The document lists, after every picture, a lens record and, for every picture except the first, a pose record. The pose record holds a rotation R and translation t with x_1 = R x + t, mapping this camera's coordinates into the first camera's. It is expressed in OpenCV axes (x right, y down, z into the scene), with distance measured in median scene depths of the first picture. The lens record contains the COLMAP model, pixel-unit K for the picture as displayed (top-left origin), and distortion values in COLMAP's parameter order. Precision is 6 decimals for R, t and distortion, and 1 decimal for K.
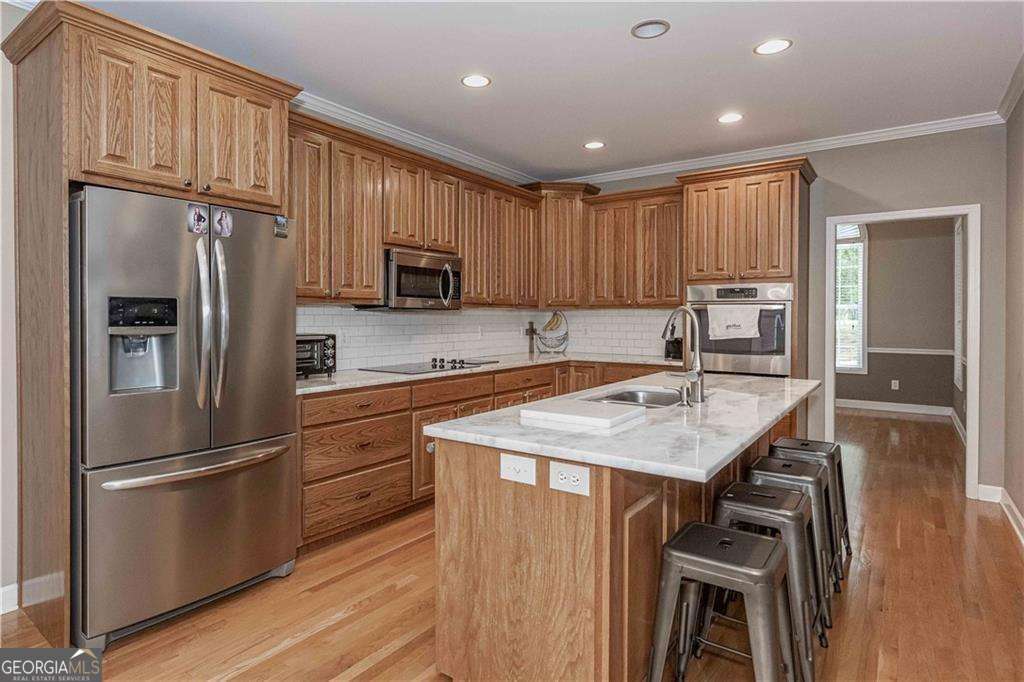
lens RADIAL K [[567.6, 0, 469.2], [0, 567.6, 321.2], [0, 0, 1]] dist [-0.002764, -0.000656]
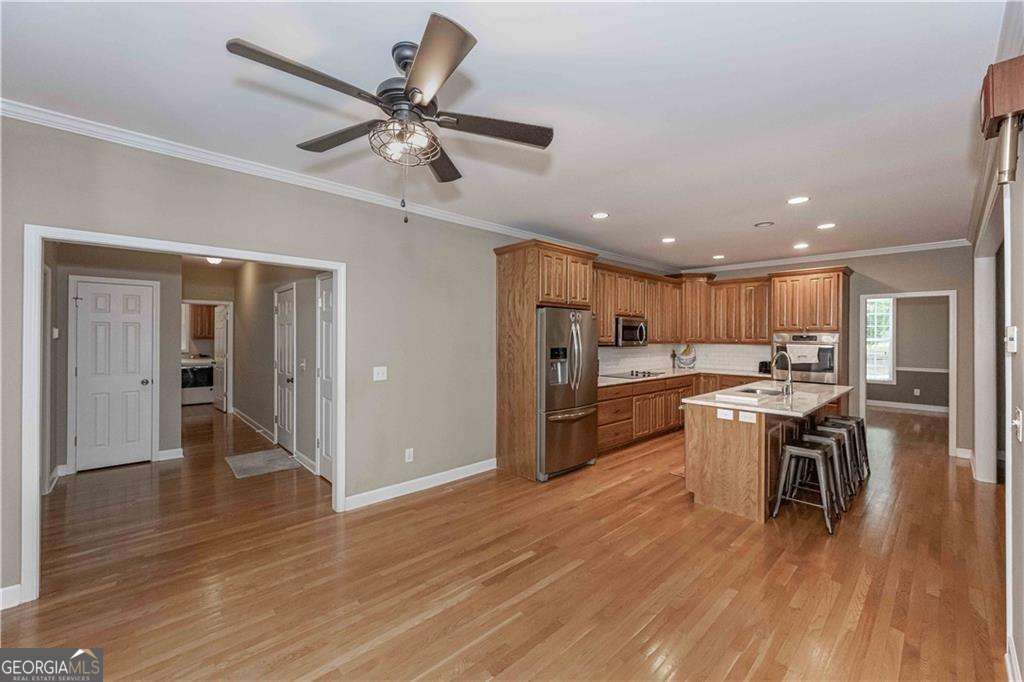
lens RADIAL K [[405.2, 0, 511.4], [0, 405.2, 335.9], [0, 0, 1]] dist [0.000864, 0.000124]
pose [[0.985797, 0.003729, -0.167900, -0.263427], [-0.005288, 0.999947, -0.008837, -0.044171], [0.167858, 0.009600, 0.985764, -0.491596]]
